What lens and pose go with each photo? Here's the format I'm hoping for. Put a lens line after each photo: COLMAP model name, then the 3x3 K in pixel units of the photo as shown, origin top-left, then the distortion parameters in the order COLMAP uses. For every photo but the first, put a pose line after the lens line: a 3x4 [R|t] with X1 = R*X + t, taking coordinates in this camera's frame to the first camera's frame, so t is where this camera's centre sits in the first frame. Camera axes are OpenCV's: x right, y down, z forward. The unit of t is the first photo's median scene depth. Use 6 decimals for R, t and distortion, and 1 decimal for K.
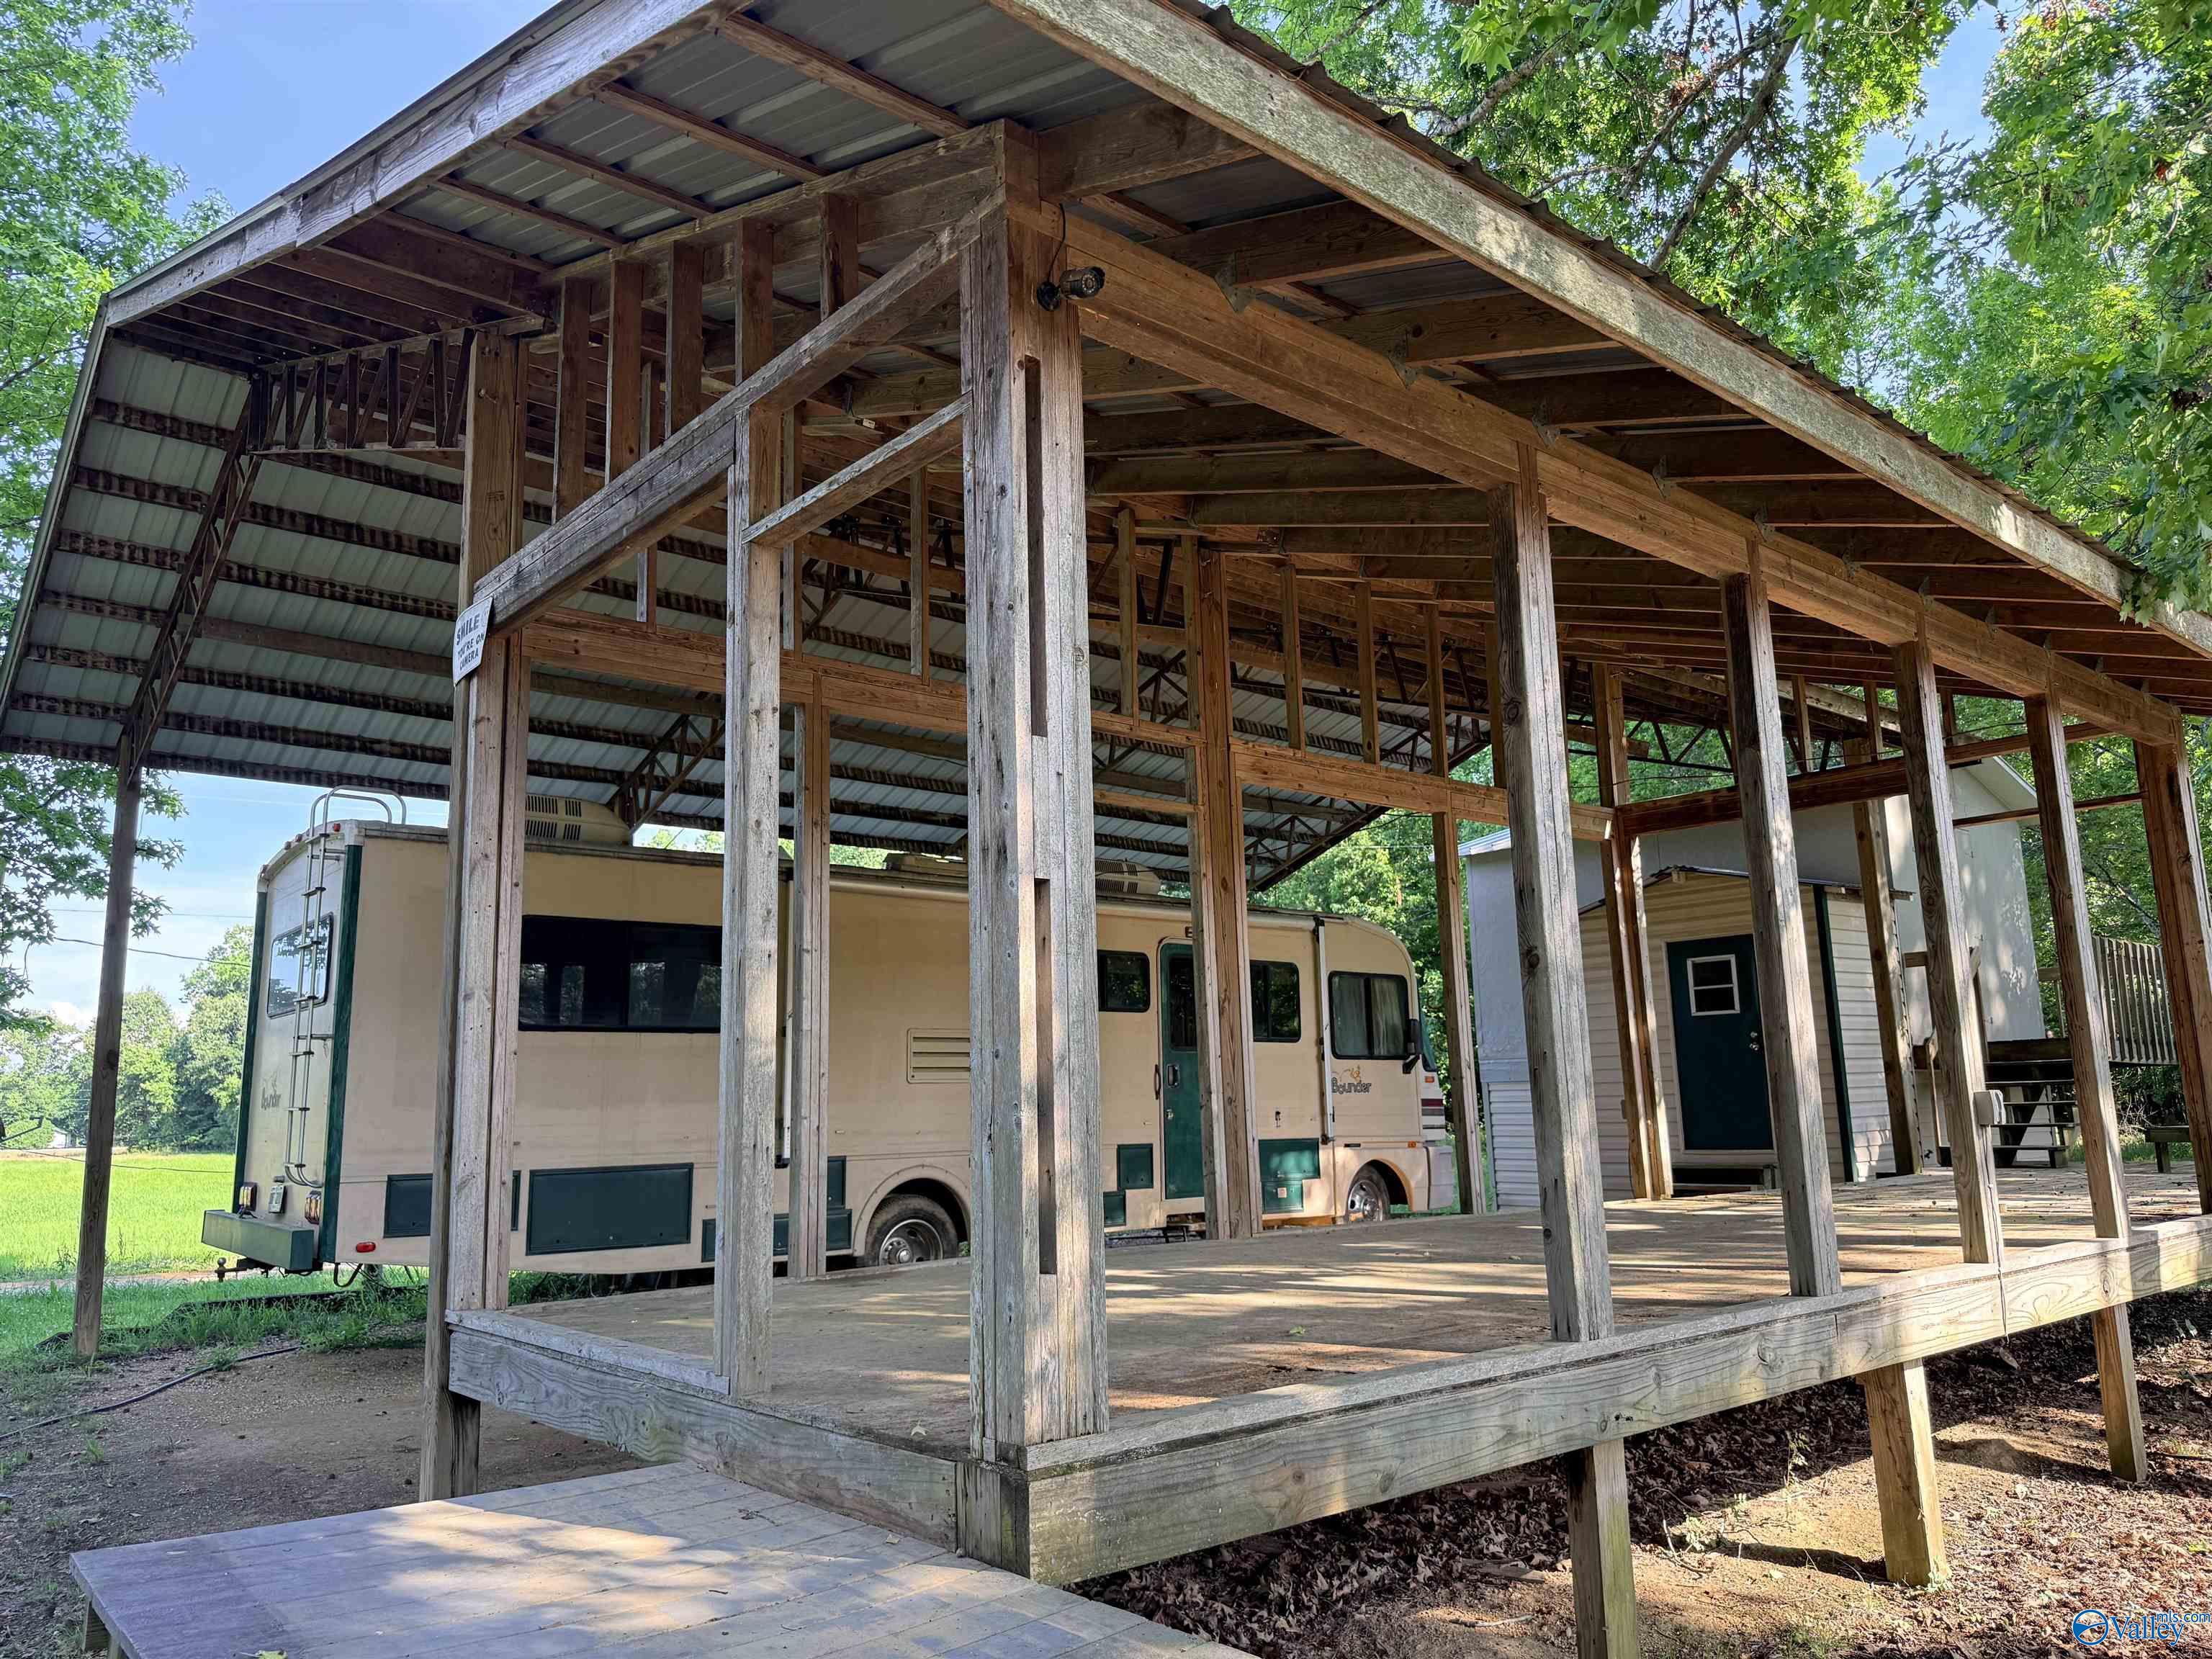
lens RADIAL K [[1539.3, 0, 1100.4], [0, 1539.3, 822.3], [0, 0, 1]] dist [0.070553, -0.094131]
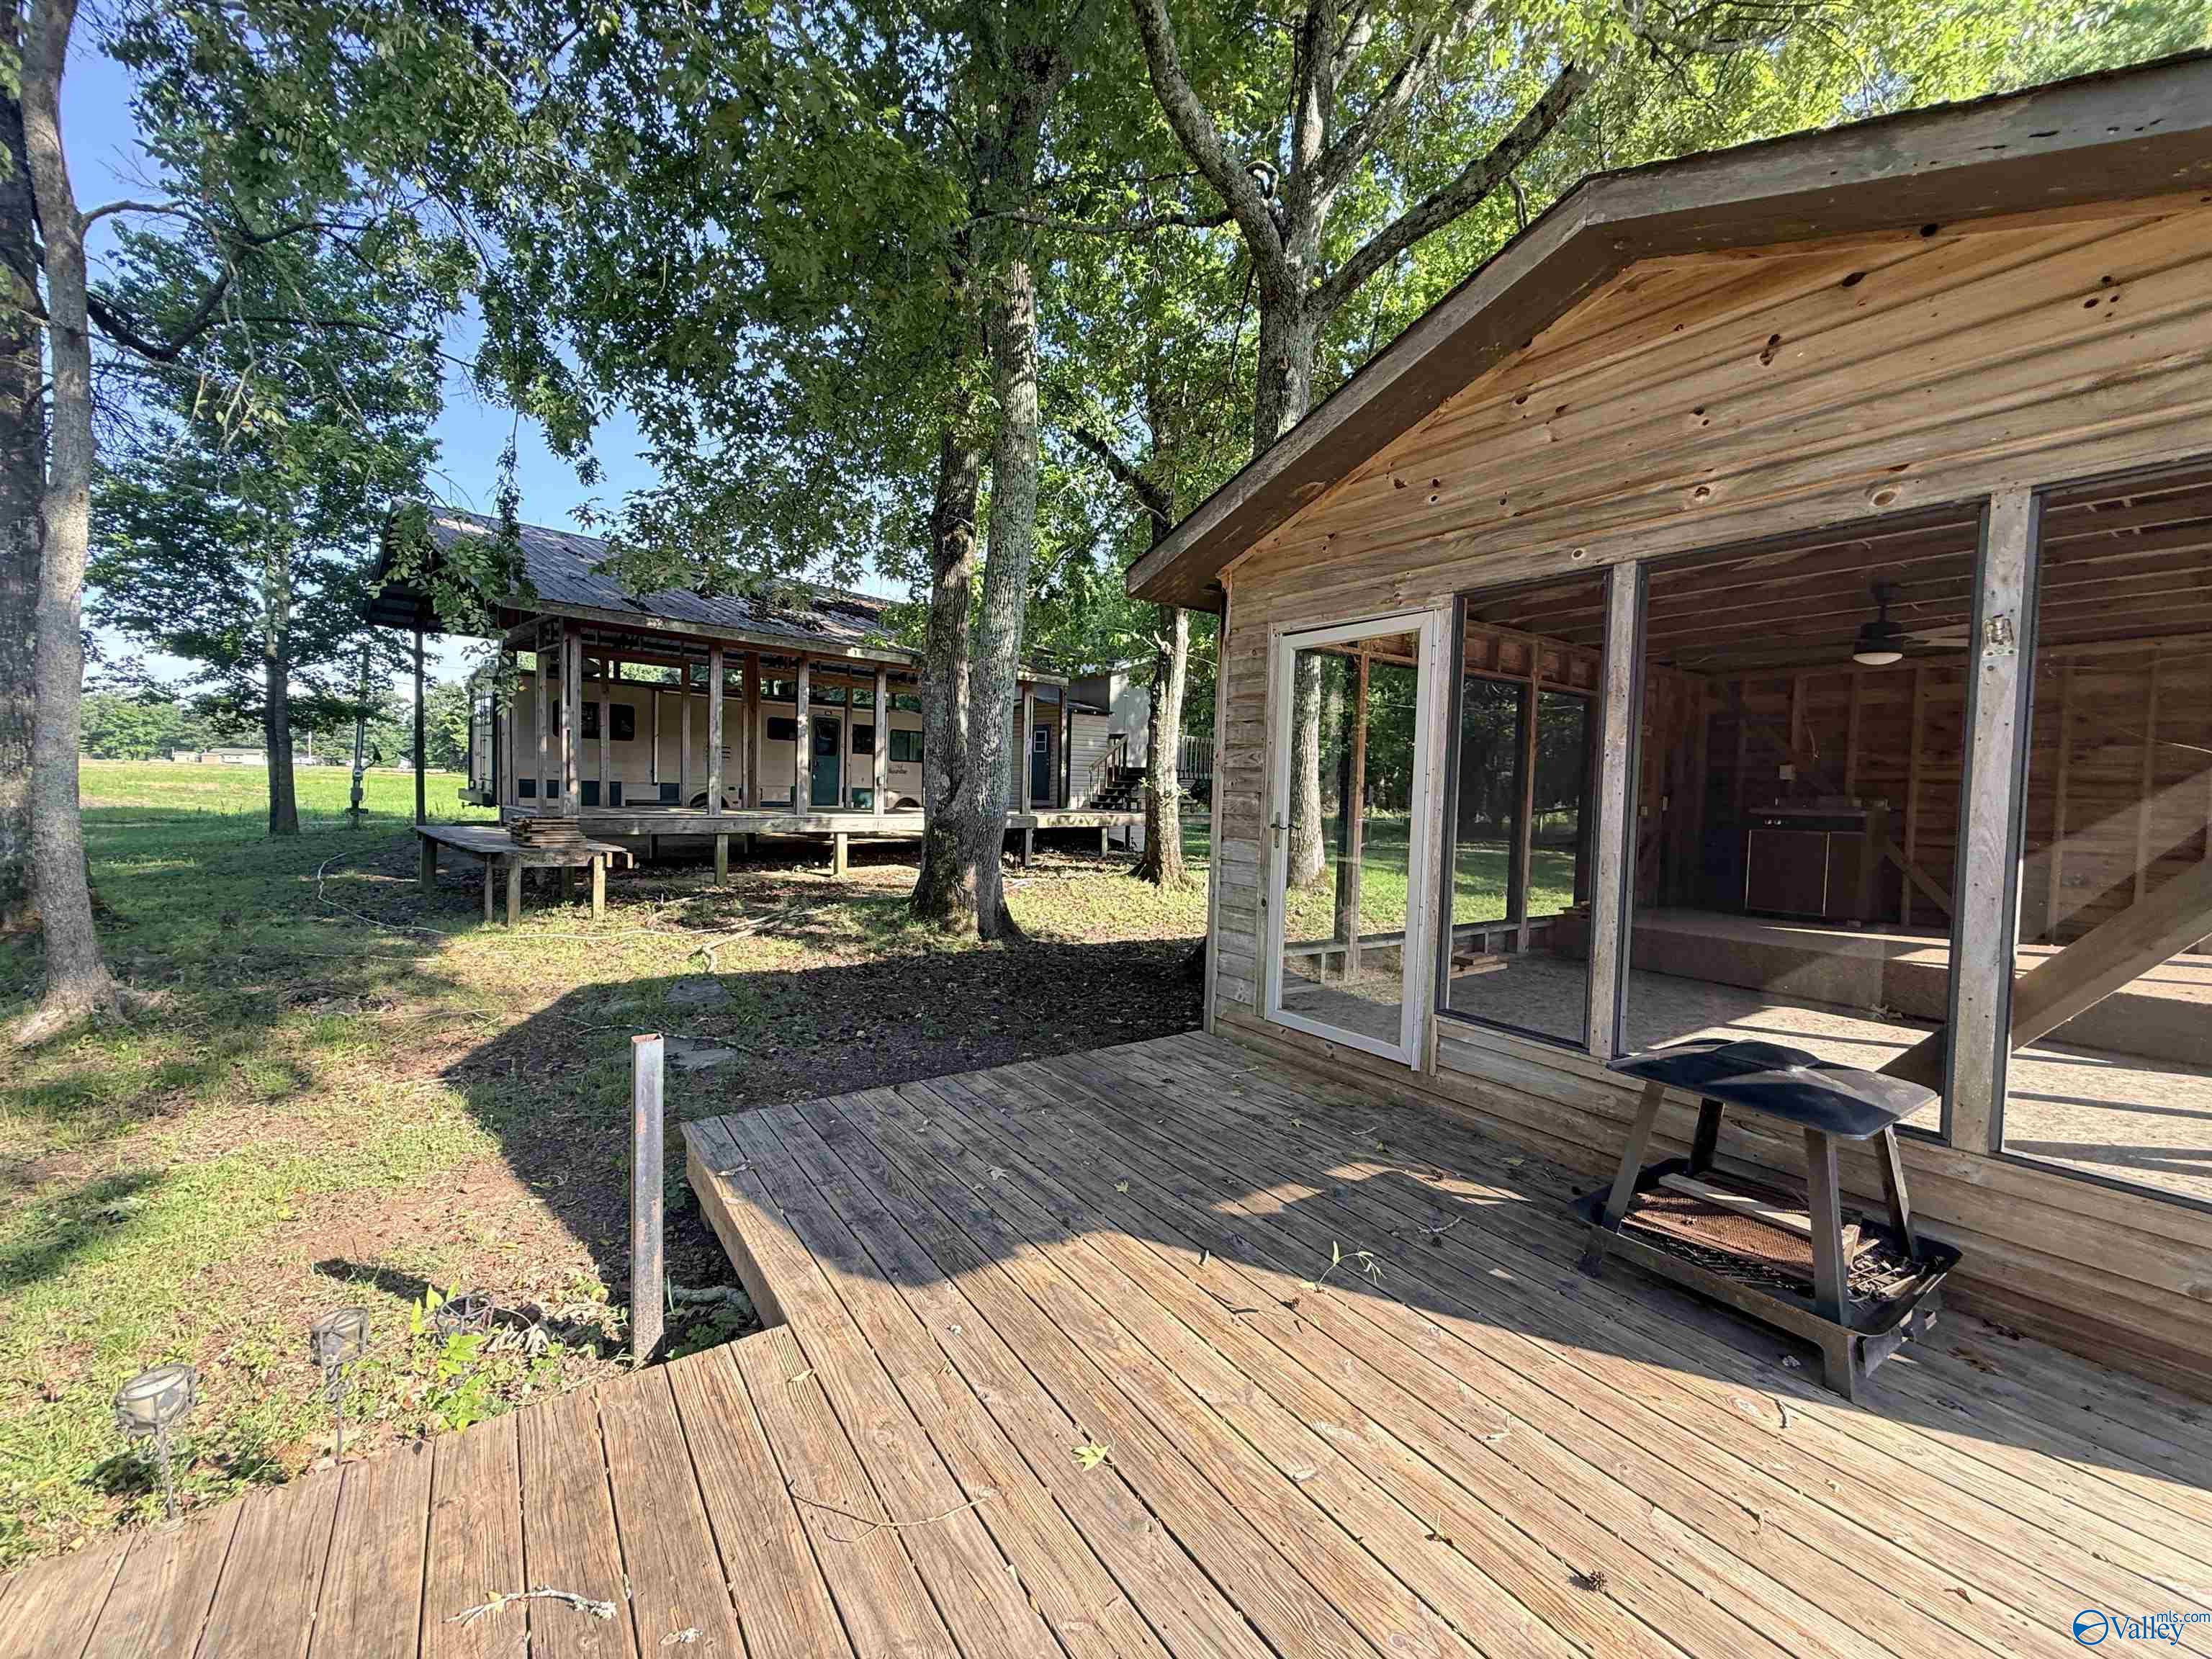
lens RADIAL K [[881.3, 0, 1099.8], [0, 881.3, 826.7], [0, 0, 1]] dist [-0.000072, -0.000188]
pose [[0.994623, 0.051607, 0.089789, 0.399490], [-0.070821, 0.971522, 0.226120, -0.119507], [-0.075563, -0.231263, 0.969952, -0.600189]]
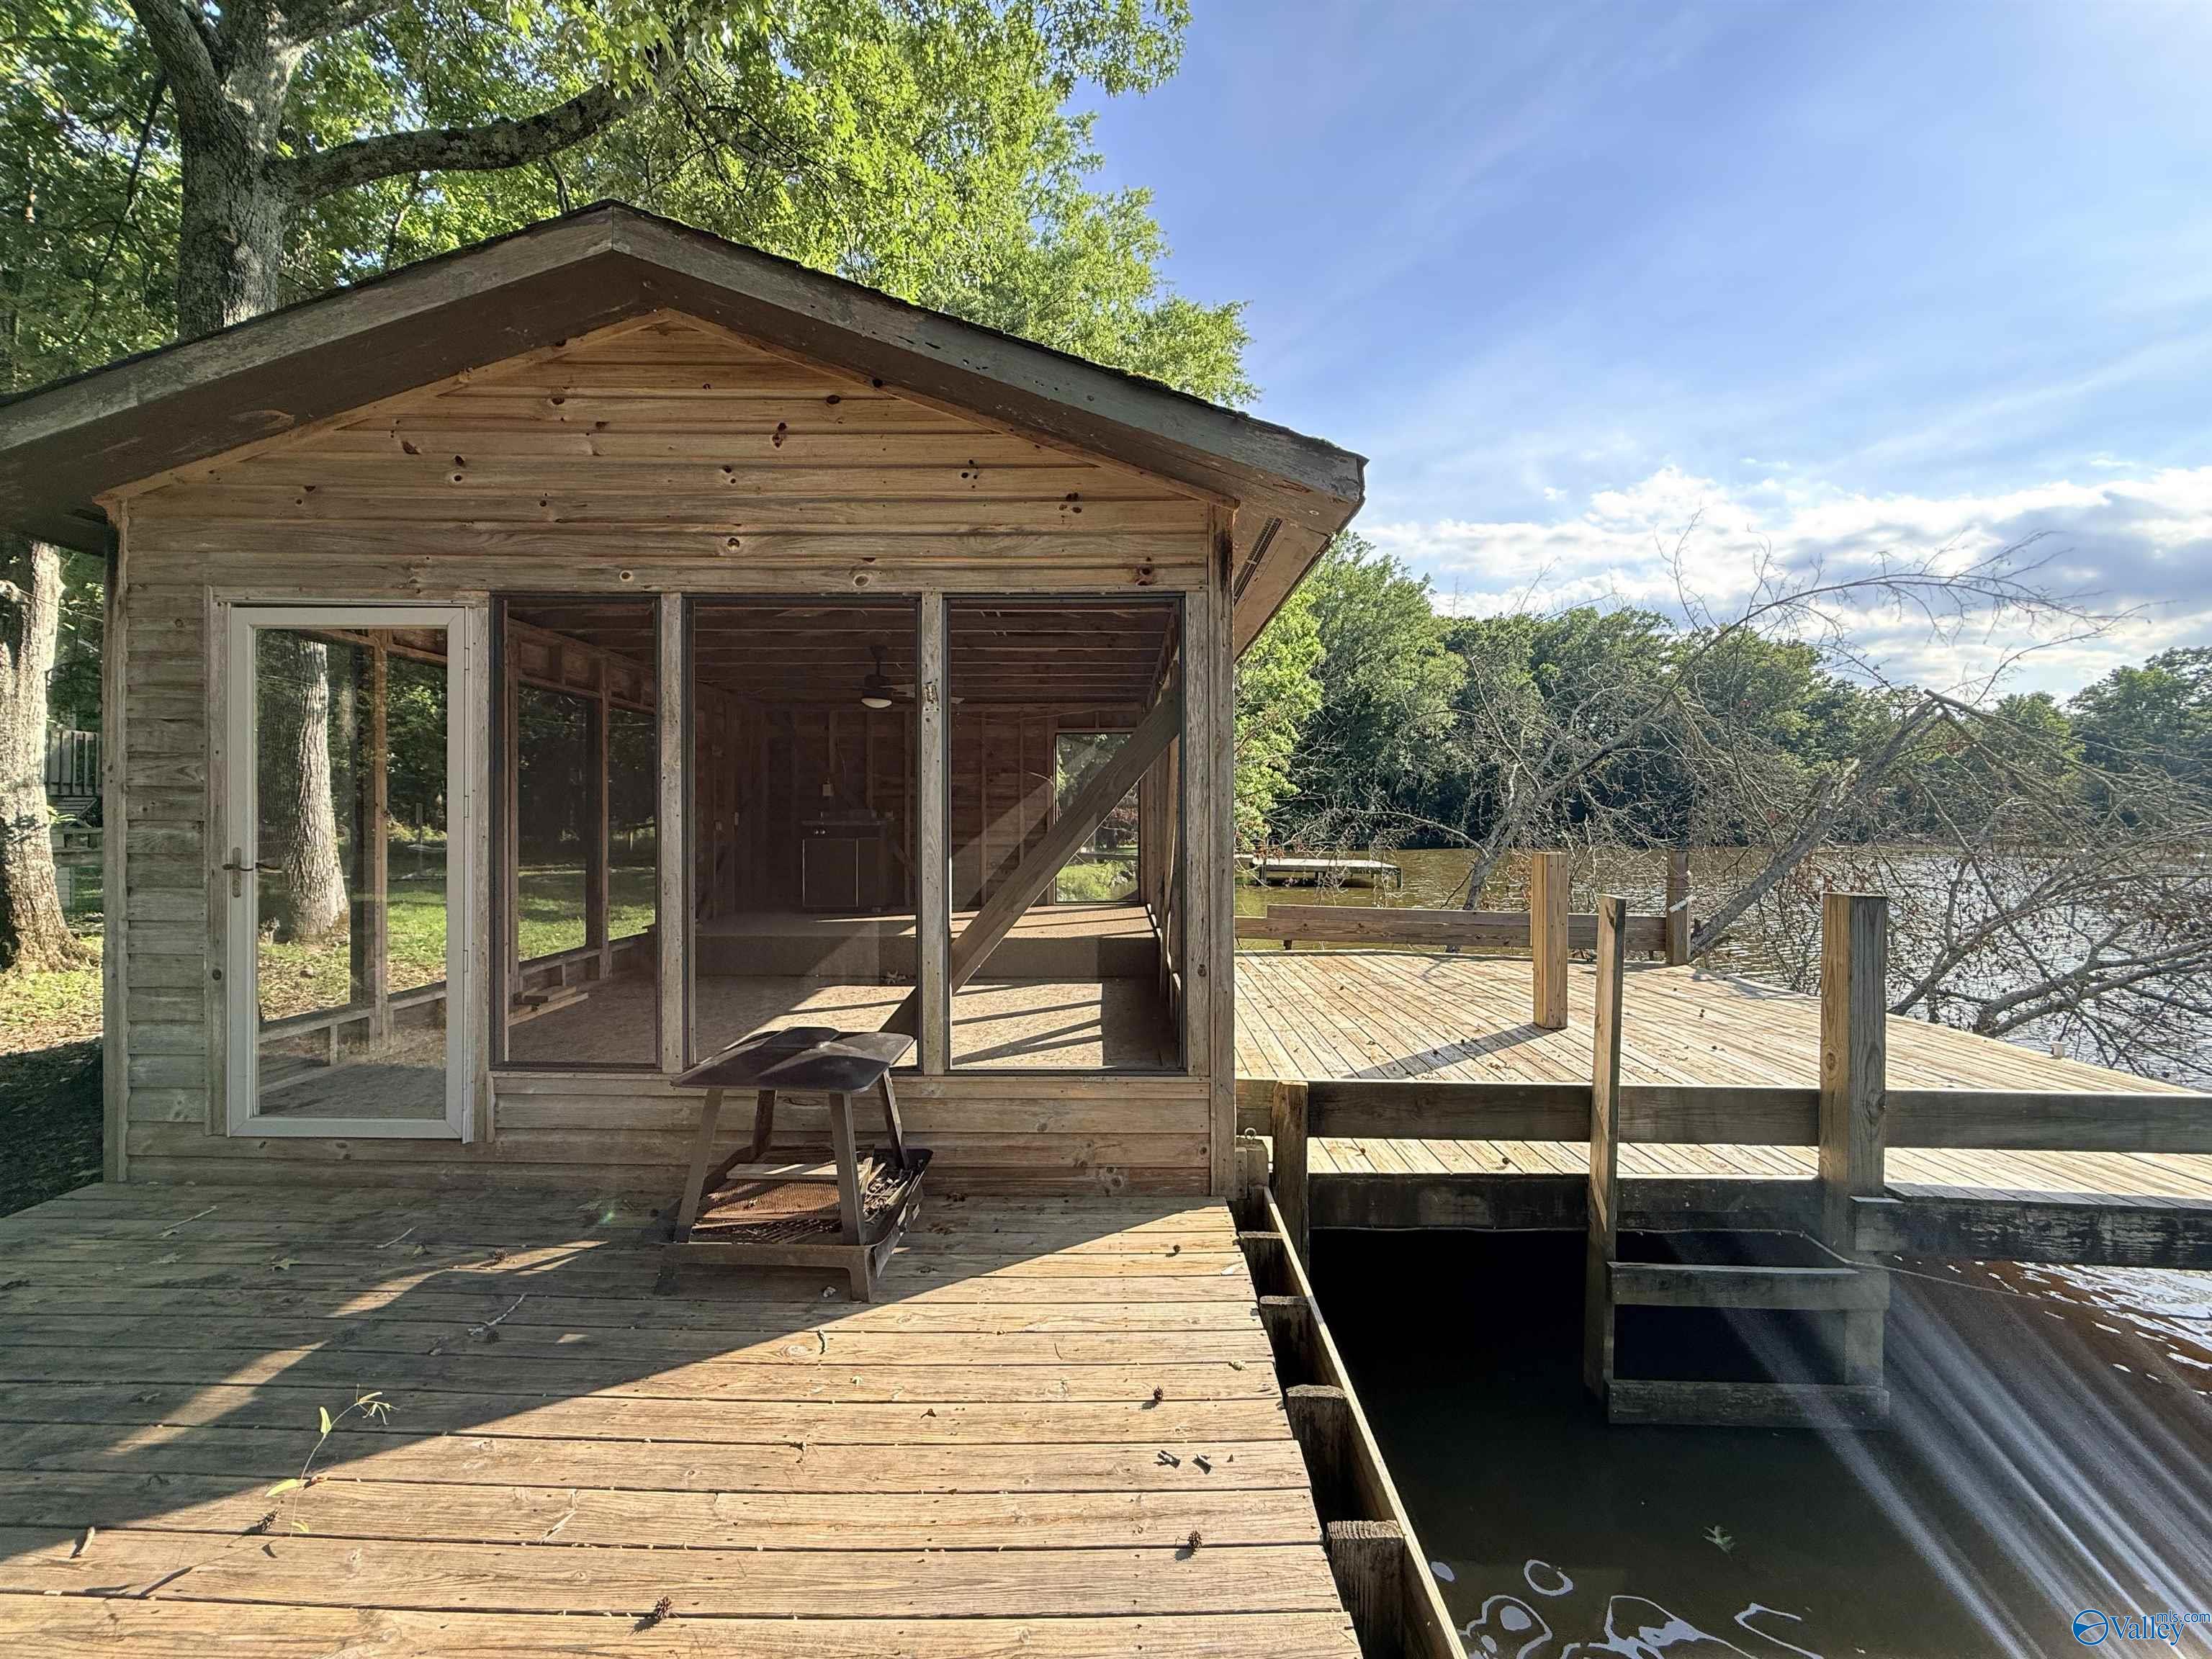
lens RADIAL K [[881.3, 0, 1105.0], [0, 881.3, 826.8], [0, 0, 1]] dist [-0.000072, -0.000188]
pose [[0.503334, 0.020791, 0.863842, 0.407454], [-0.179853, 0.980336, 0.081200, -0.122888], [-0.845167, -0.196235, 0.497176, -0.602803]]
